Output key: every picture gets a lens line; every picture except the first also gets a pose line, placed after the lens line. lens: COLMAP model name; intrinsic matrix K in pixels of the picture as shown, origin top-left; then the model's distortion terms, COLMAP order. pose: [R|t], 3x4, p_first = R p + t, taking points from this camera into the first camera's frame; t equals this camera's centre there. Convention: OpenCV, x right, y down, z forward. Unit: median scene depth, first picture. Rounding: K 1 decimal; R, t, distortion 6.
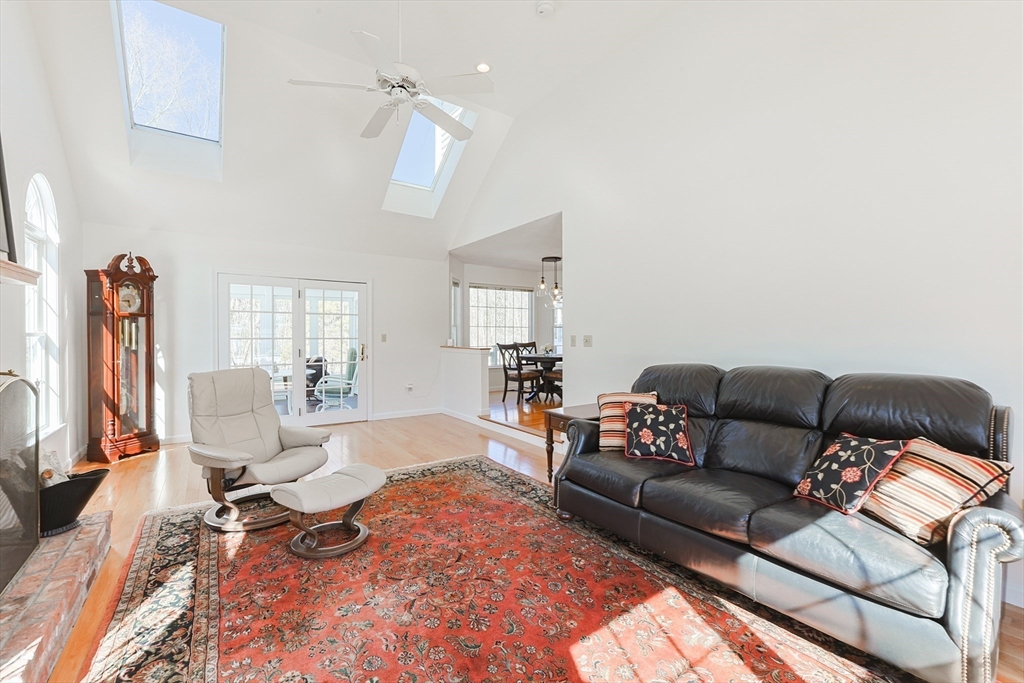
lens RADIAL K [[432.6, 0, 513.4], [0, 432.6, 337.5], [0, 0, 1]] dist [0.001342, -0.000005]
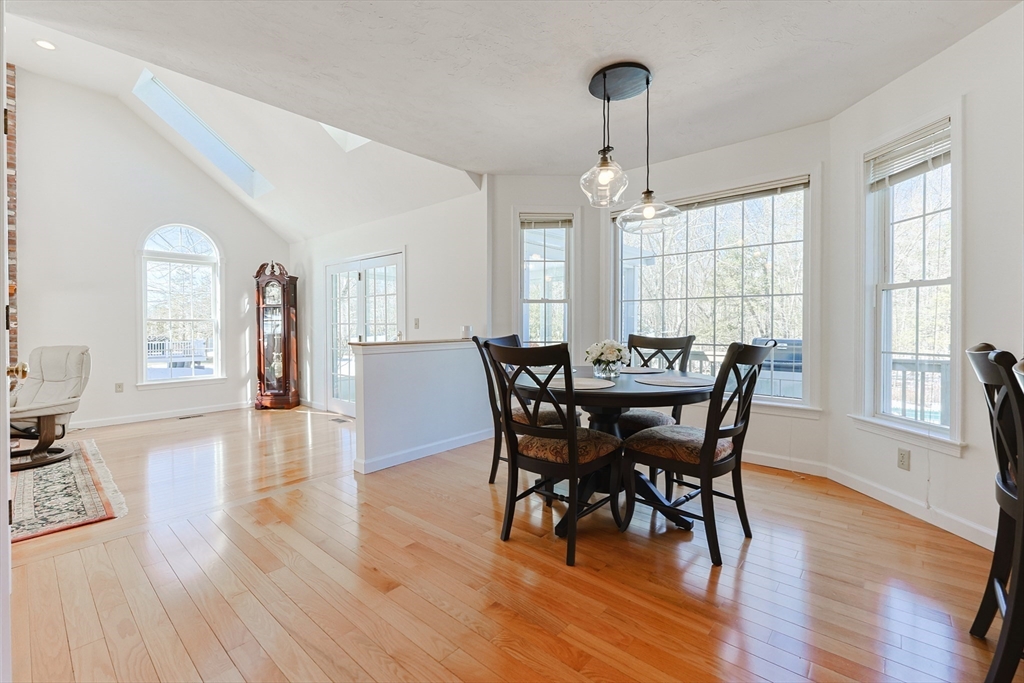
lens RADIAL K [[441.7, 0, 509.5], [0, 441.7, 319.0], [0, 0, 1]] dist [-0.020158, 0.000015]
pose [[0.239898, -0.012499, -0.970718, 0.770252], [-0.003762, 0.999898, -0.013805, 0.004933], [0.970791, 0.006964, 0.239826, 1.668594]]
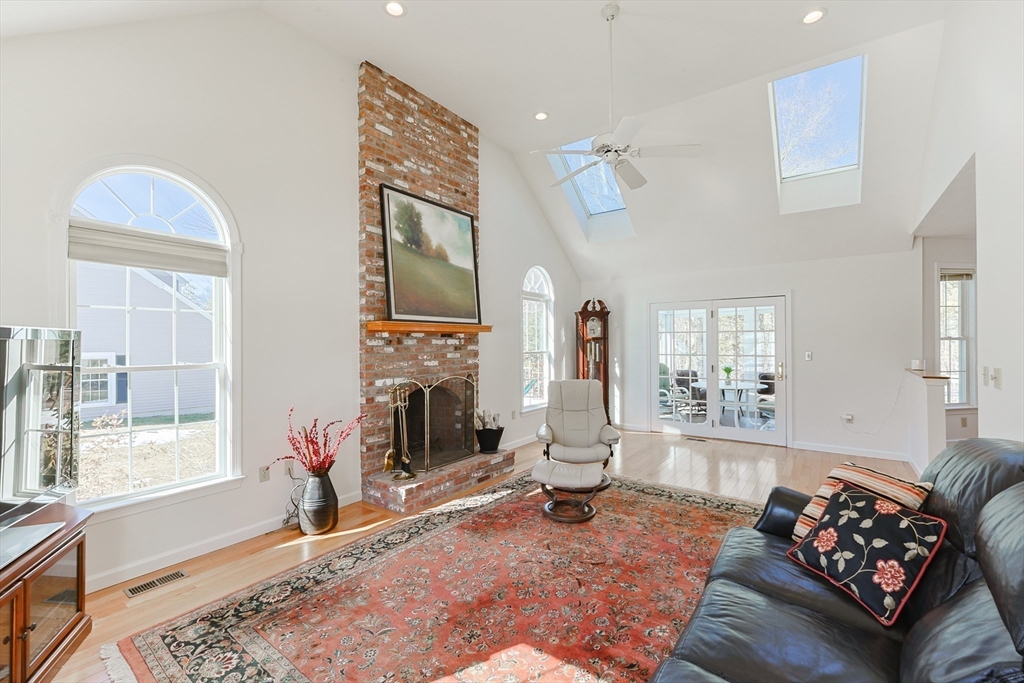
lens RADIAL K [[431.3, 0, 512.0], [0, 431.3, 341.5], [0, 0, 1]] dist [0.002967, 0.000130]
pose [[0.322039, -0.004129, -0.946717, 0.561284], [0.001118, 0.999991, -0.003981, -0.042798], [0.946726, 0.000224, 0.322041, 0.272574]]
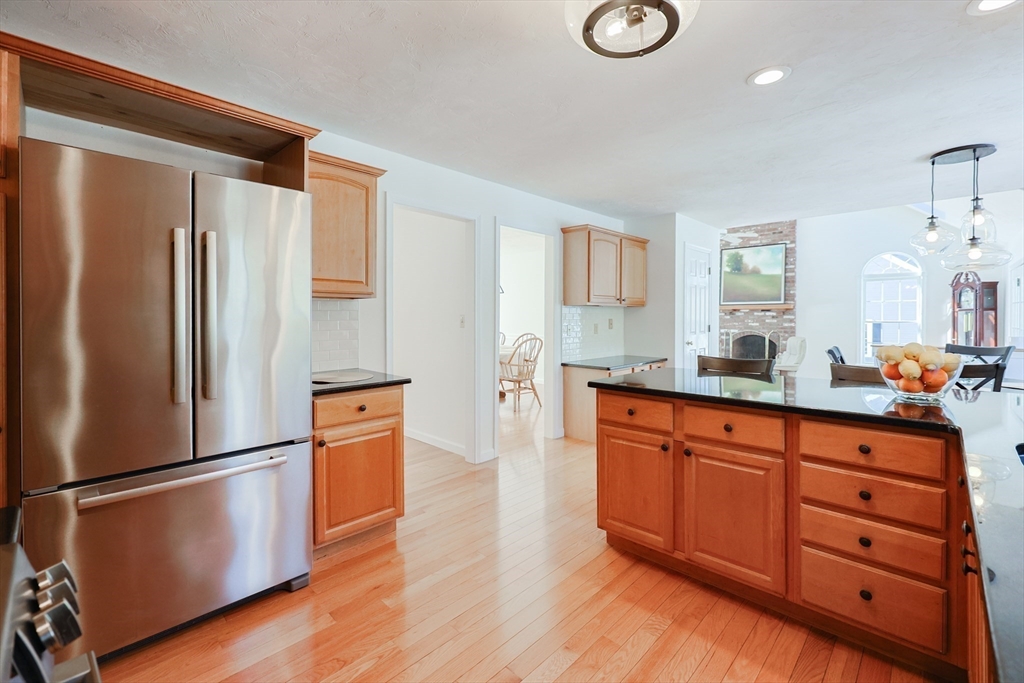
lens RADIAL K [[441.7, 0, 509.5], [0, 441.7, 319.0], [0, 0, 1]] dist [-0.020158, 0.000015]
pose [[-0.979309, -0.000967, -0.202369, 1.227531], [-0.002814, 0.999957, 0.008836, -0.034961], [0.202351, 0.009223, -0.979270, 2.606065]]
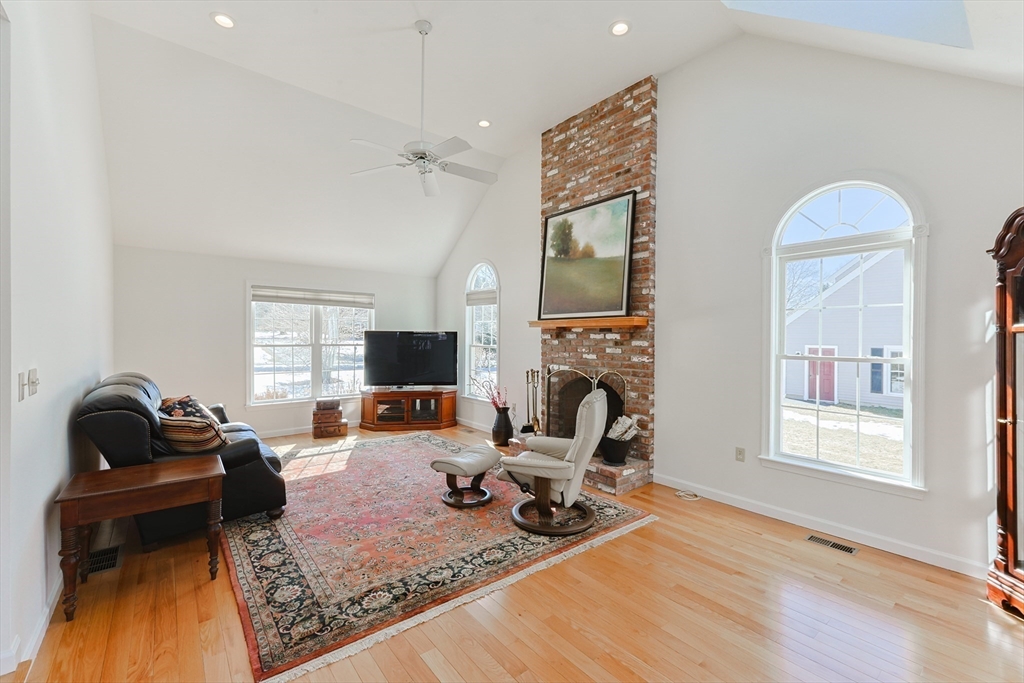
lens RADIAL K [[433.8, 0, 526.0], [0, 433.8, 338.6], [0, 0, 1]] dist [0.001698, 0.000280]
pose [[-0.996137, -0.003268, -0.087751, -0.338722], [-0.004360, 0.999915, 0.012254, -0.054495], [0.087703, 0.012589, -0.996067, 1.697905]]
